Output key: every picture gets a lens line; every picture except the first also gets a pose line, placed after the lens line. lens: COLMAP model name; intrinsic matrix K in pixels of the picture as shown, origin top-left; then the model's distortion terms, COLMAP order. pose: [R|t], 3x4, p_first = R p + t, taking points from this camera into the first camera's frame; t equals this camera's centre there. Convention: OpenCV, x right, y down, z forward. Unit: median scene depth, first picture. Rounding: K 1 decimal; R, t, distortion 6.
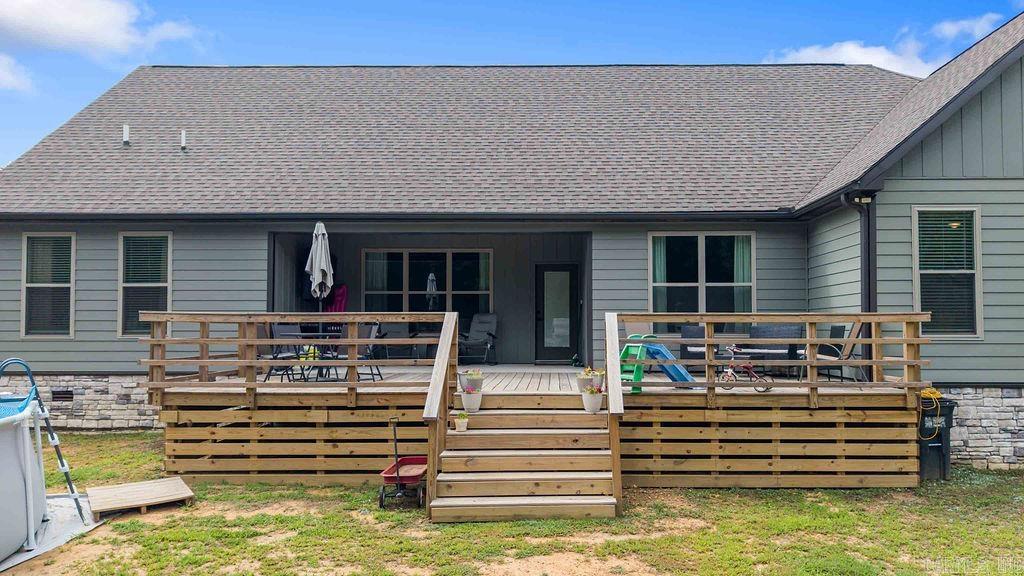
lens RADIAL K [[691.0, 0, 554.4], [0, 691.0, 314.2], [0, 0, 1]] dist [0.067564, -0.086299]
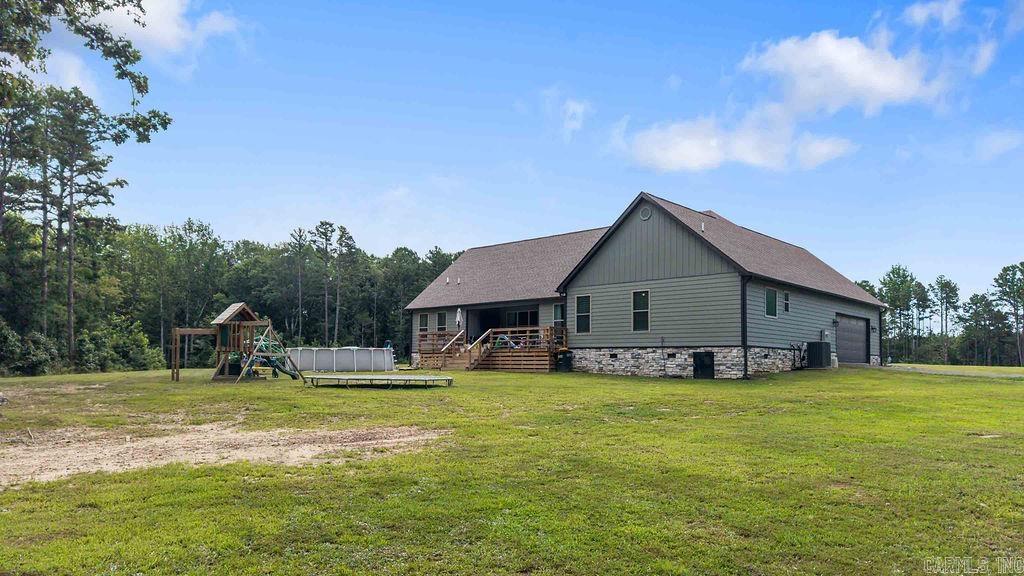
lens RADIAL K [[699.8, 0, 512.0], [0, 699.8, 288.0], [0, 0, 1]] dist [0.074271, -0.121298]
pose [[0.734390, -0.072619, -0.674831, 2.596060], [0.008910, 0.995206, -0.097399, 0.139019], [0.678669, 0.065516, 0.731516, -1.703399]]
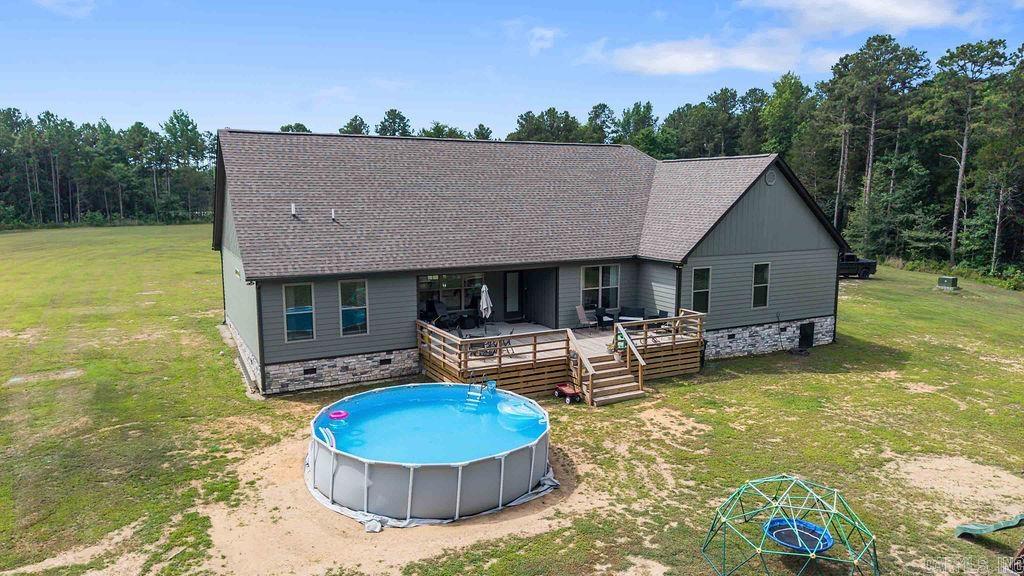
lens RADIAL K [[699.8, 0, 512.0], [0, 699.8, 288.0], [0, 0, 1]] dist [0.074271, -0.121298]
pose [[0.880850, -0.070109, 0.468174, -1.377285], [-0.014038, 0.984669, 0.173865, -0.540584], [-0.473186, -0.159722, 0.866362, -1.030238]]
